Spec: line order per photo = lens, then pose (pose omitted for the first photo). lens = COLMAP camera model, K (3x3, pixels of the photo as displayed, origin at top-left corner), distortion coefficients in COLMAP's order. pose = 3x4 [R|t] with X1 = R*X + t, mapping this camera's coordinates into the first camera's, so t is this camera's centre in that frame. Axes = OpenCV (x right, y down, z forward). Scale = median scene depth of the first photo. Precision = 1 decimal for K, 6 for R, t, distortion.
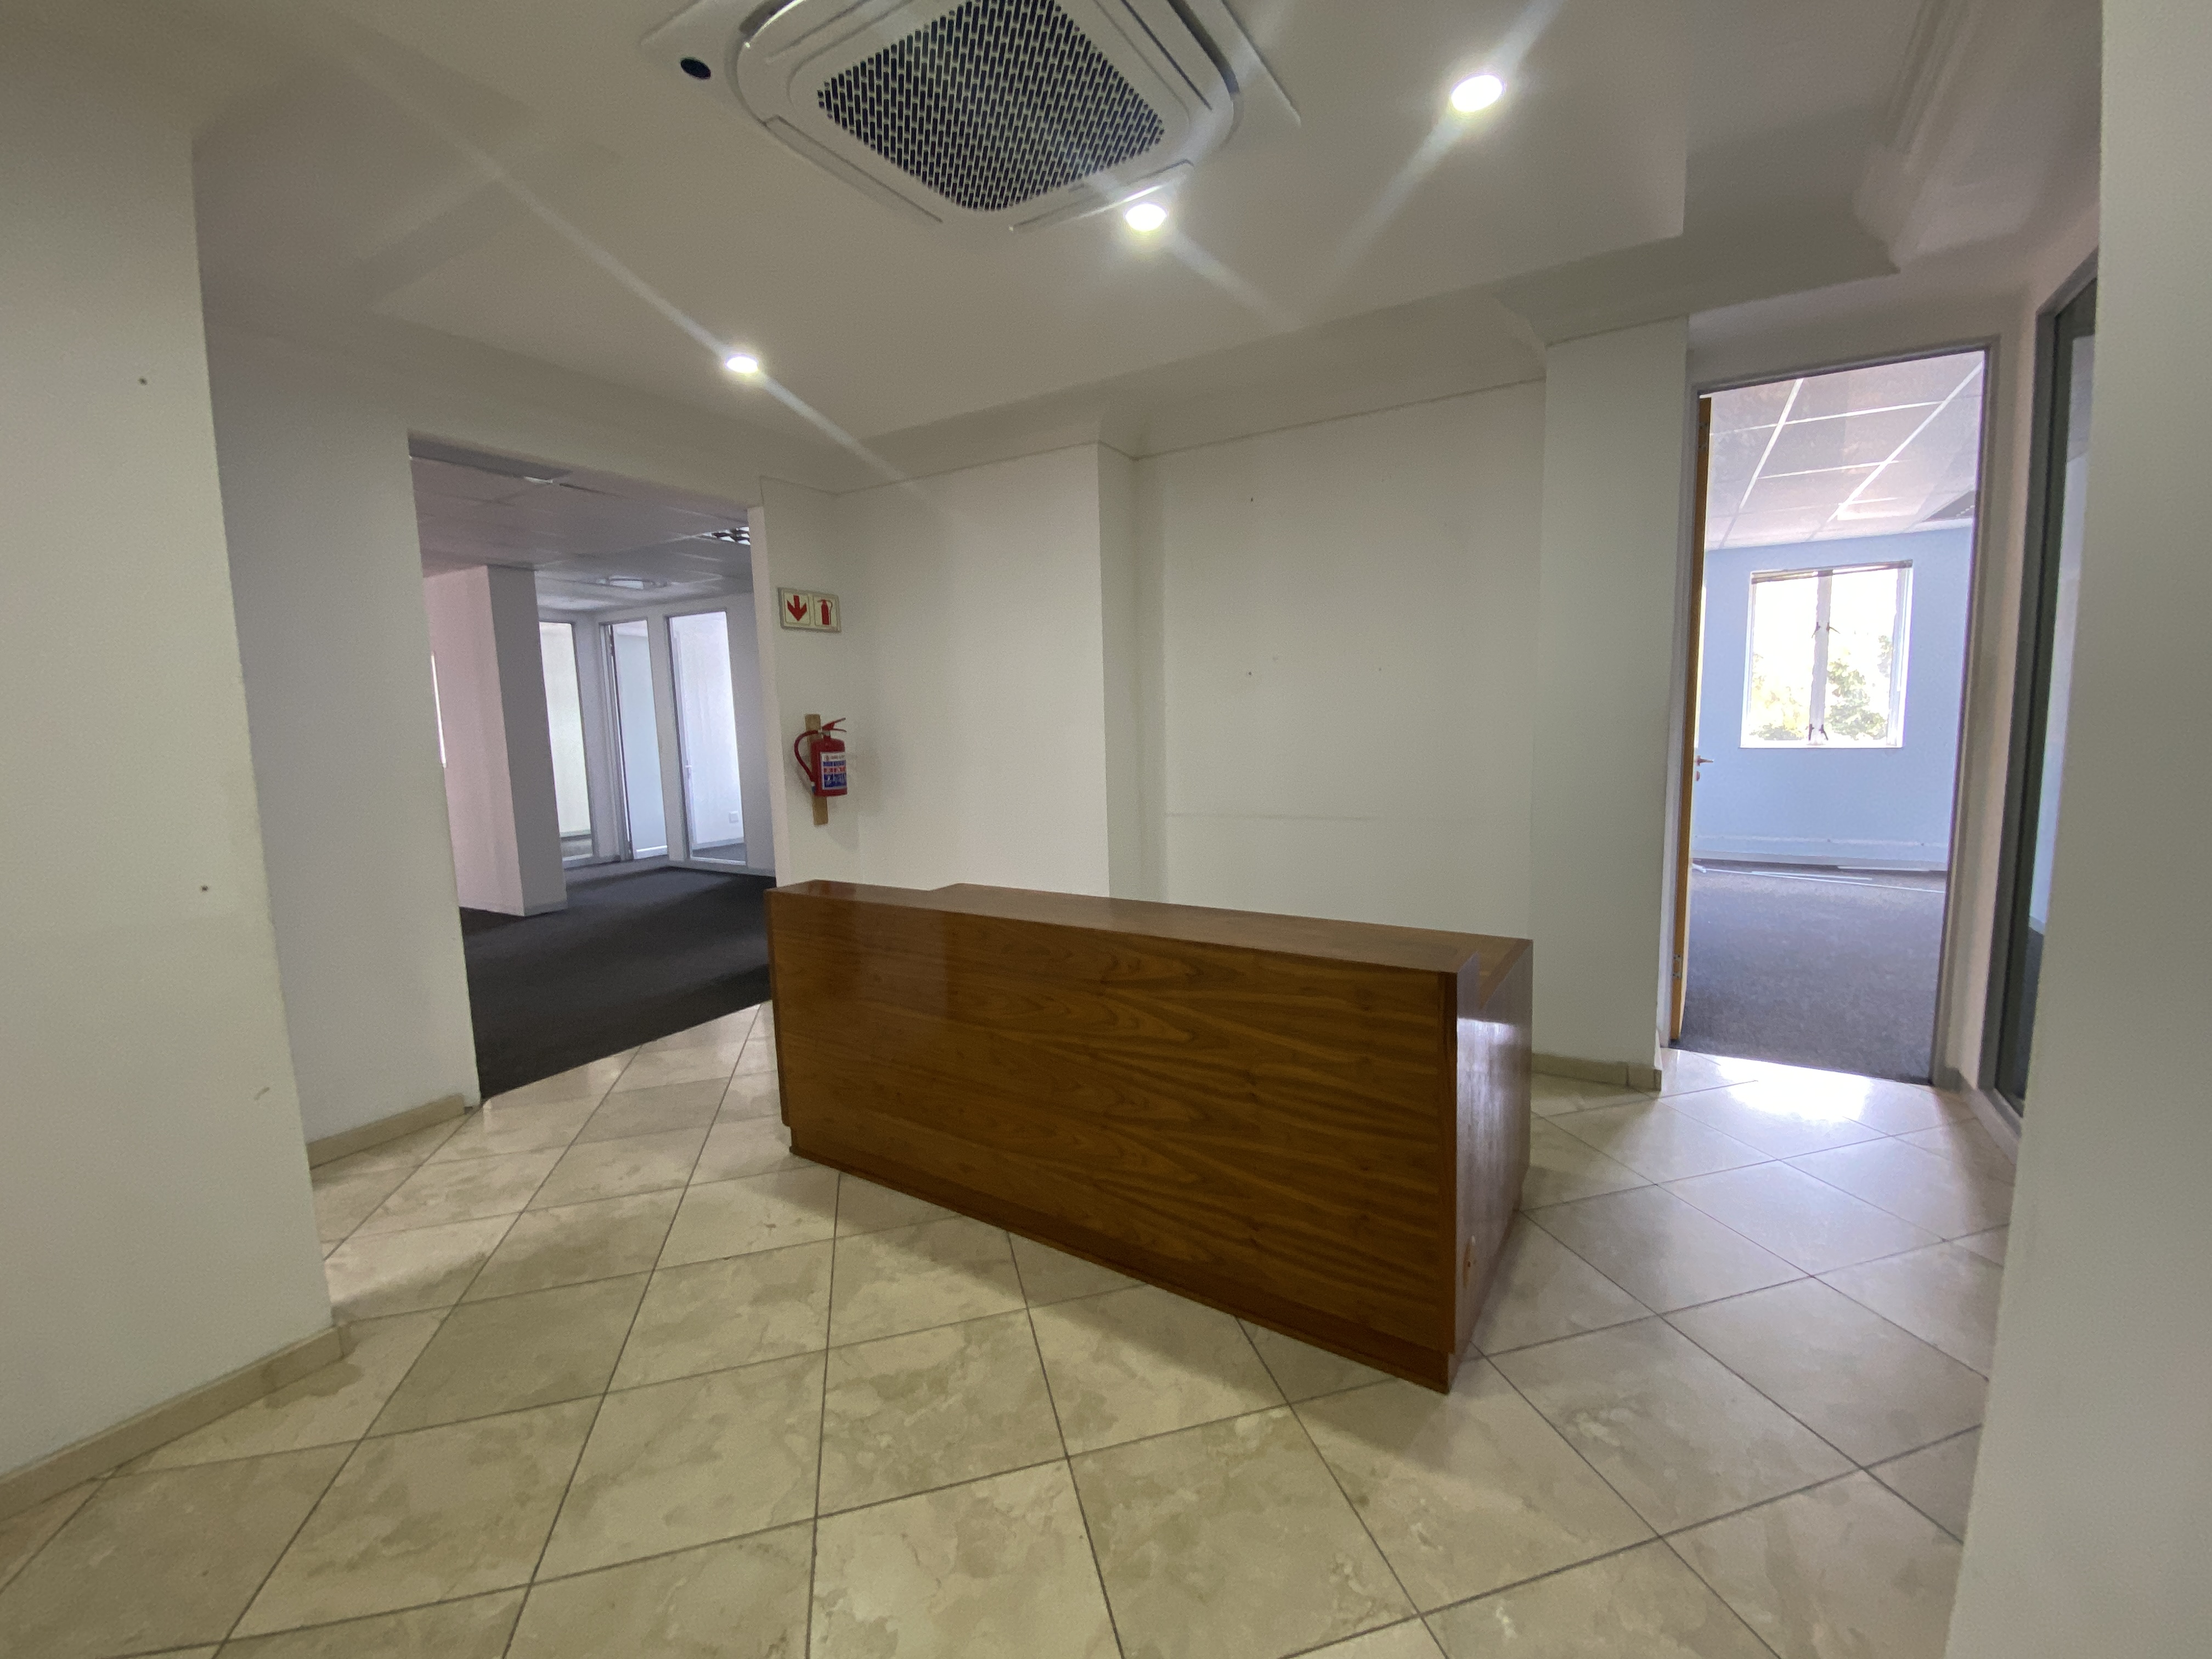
lens RADIAL K [[904.5, 0, 1100.4], [0, 904.5, 825.5], [0, 0, 1]] dist [0.015616, -0.018633]
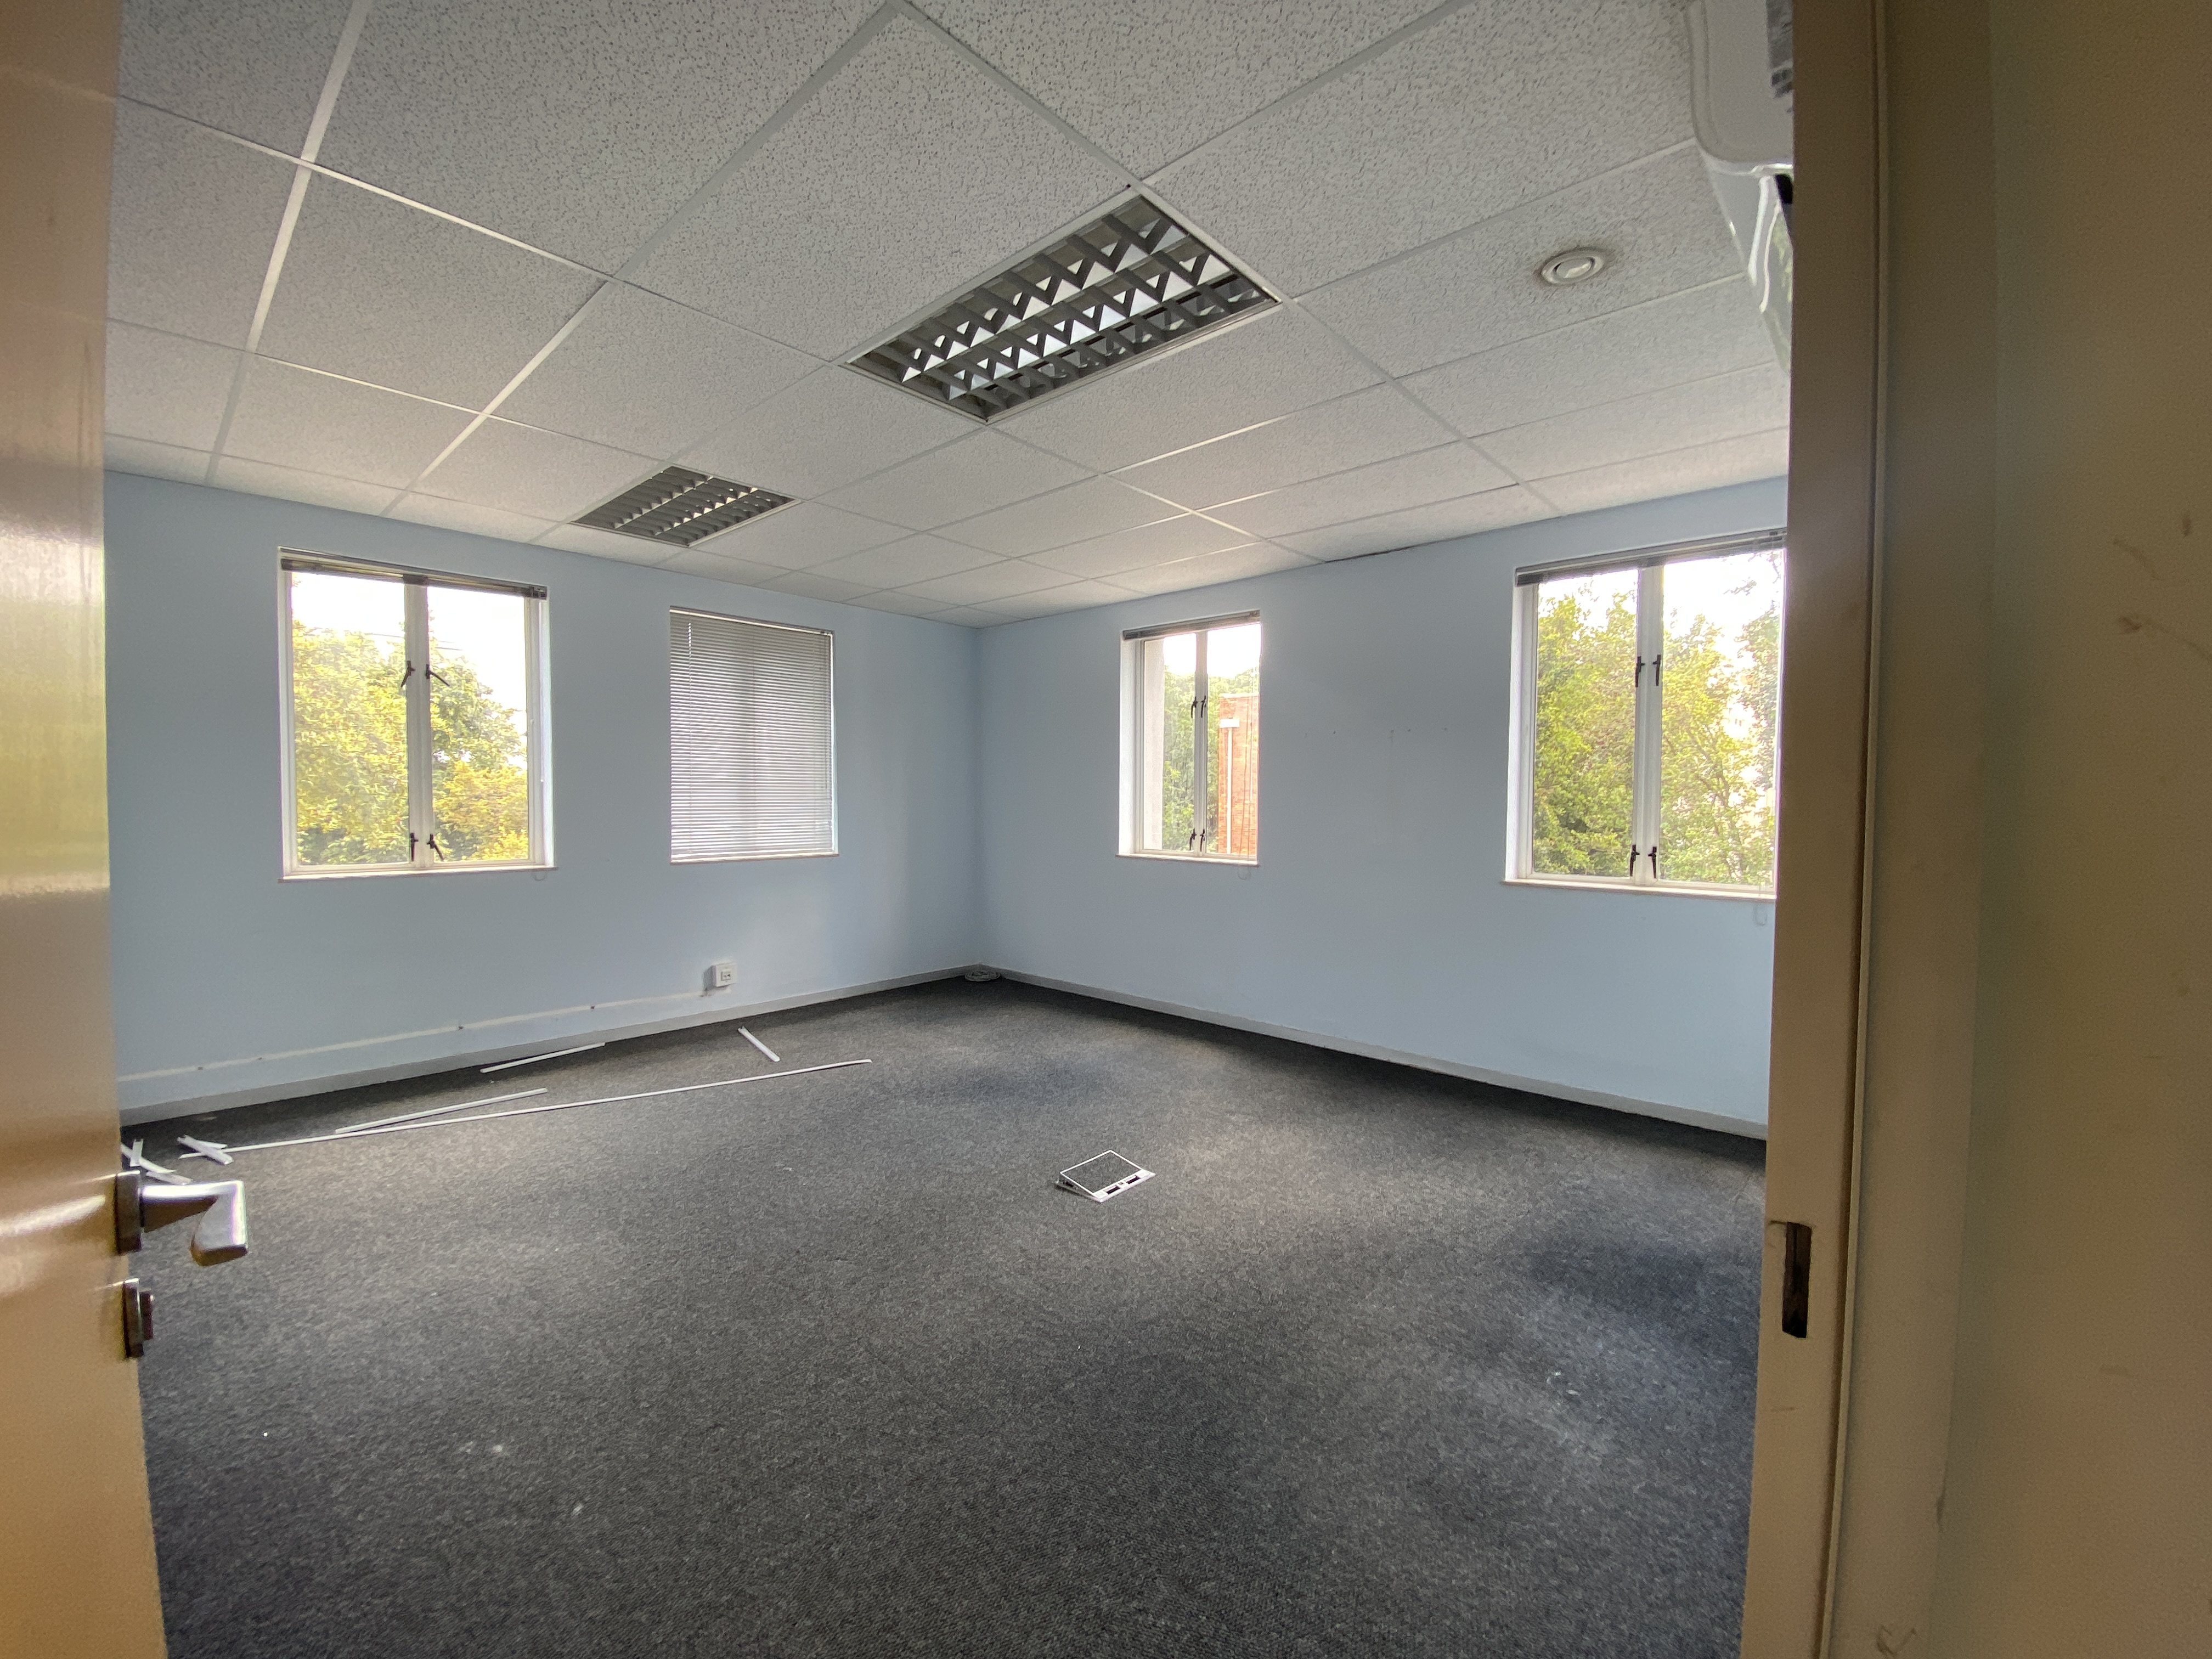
lens RADIAL K [[890.9, 0, 1112.6], [0, 890.9, 830.3], [0, 0, 1]] dist [0.001552, -0.013328]
pose [[0.185007, -0.007796, 0.982706, 1.054242], [0.108489, 0.994019, -0.012539, -0.199615], [-0.976730, 0.108933, 0.184746, 1.560504]]
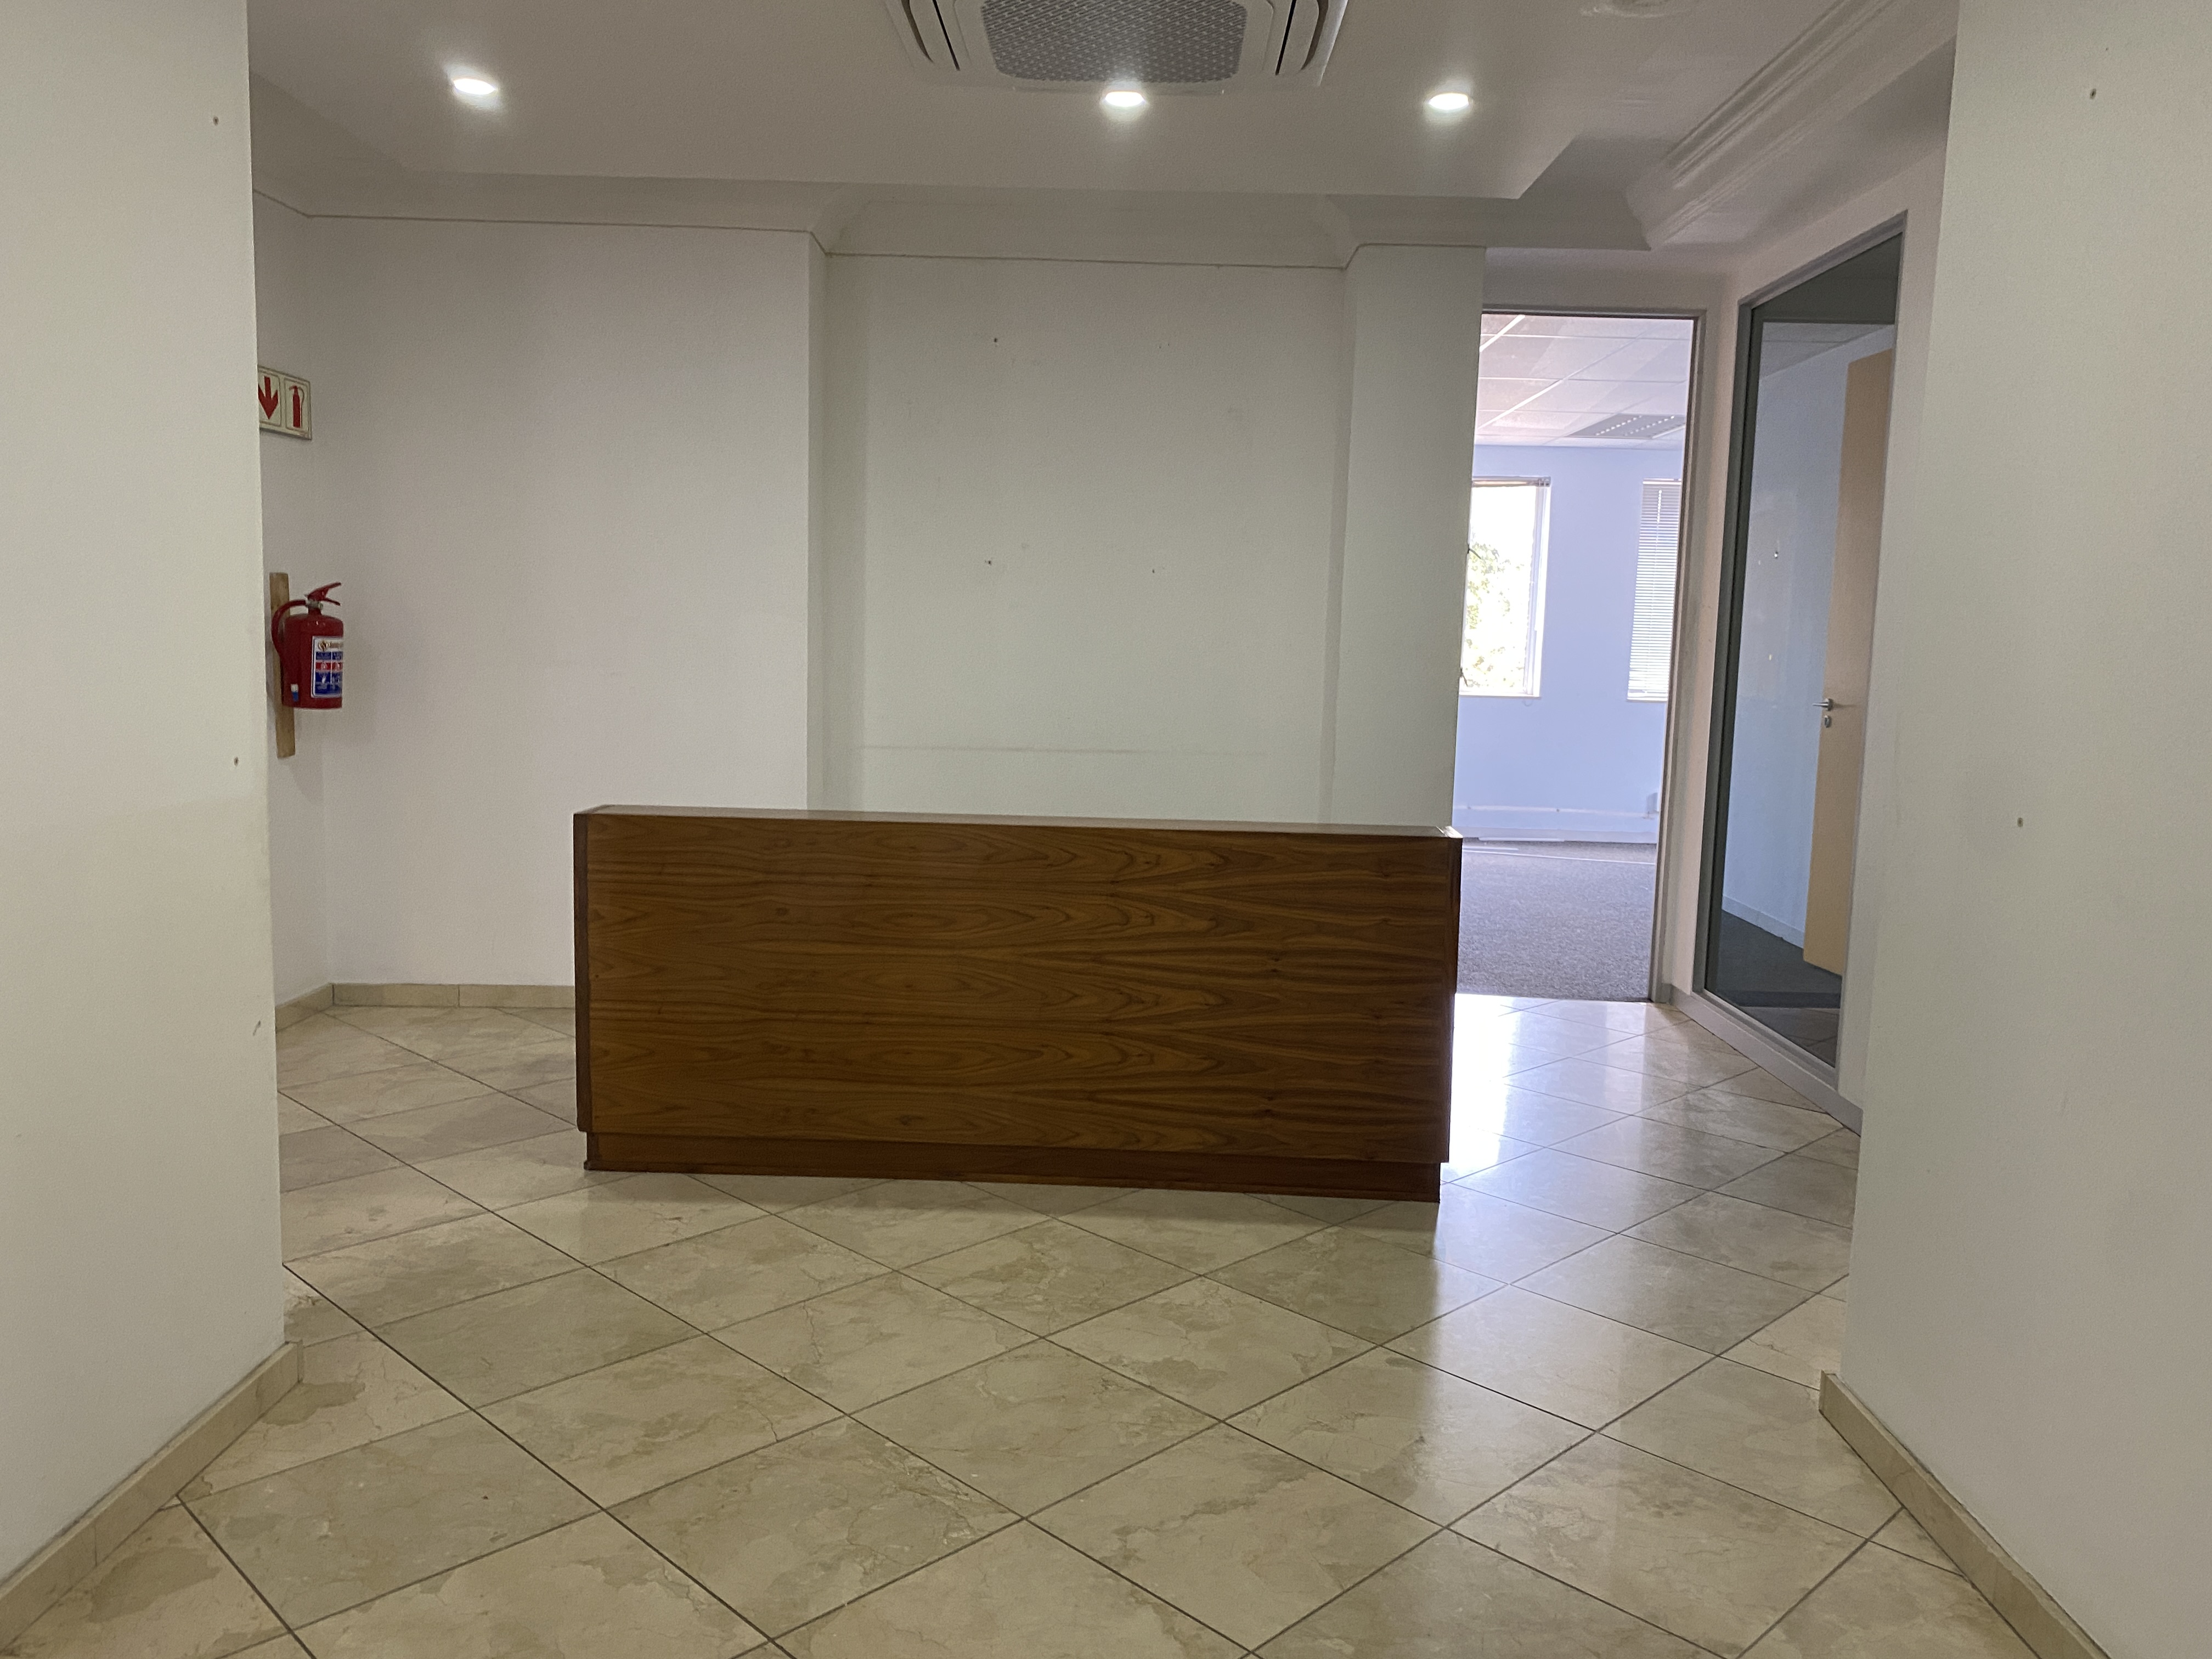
lens RADIAL K [[1657.0, 0, 1111.2], [0, 1657.0, 816.4], [0, 0, 1]] dist [0.108032, -0.214587]
pose [[0.865025, -0.003124, 0.501719, -0.822692], [0.006104, 0.999972, -0.004299, 0.099158], [-0.501692, 0.006781, 0.865020, -0.512801]]
